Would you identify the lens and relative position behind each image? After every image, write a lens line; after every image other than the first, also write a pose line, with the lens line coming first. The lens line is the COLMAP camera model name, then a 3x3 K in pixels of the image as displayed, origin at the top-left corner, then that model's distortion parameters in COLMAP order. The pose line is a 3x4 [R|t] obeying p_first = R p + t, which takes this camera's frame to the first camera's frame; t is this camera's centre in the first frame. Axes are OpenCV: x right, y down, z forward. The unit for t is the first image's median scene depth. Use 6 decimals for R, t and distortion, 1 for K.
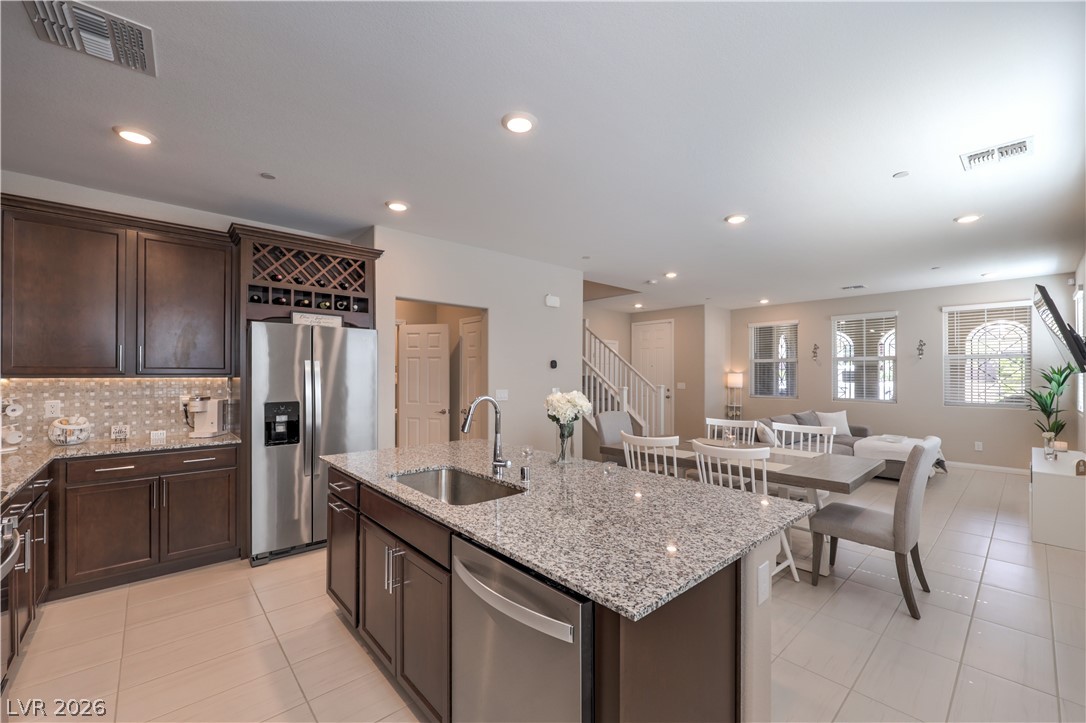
lens RADIAL K [[437.2, 0, 541.2], [0, 437.2, 369.8], [0, 0, 1]] dist [-0.002576, -0.000827]
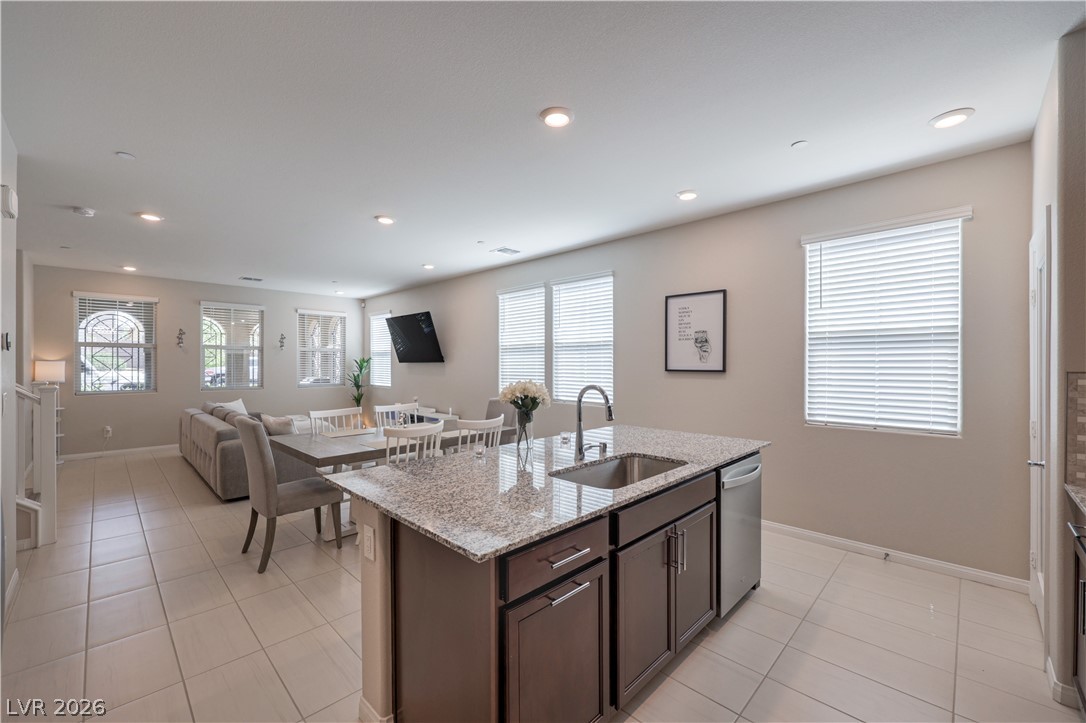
lens RADIAL K [[437.2, 0, 541.0], [0, 437.2, 364.5], [0, 0, 1]] dist [-0.002576, -0.000827]
pose [[-0.066576, -0.003950, 0.997774, -0.440600], [-0.011291, 0.999931, 0.003205, 0.003402], [-0.997717, -0.011052, -0.066616, 0.454499]]
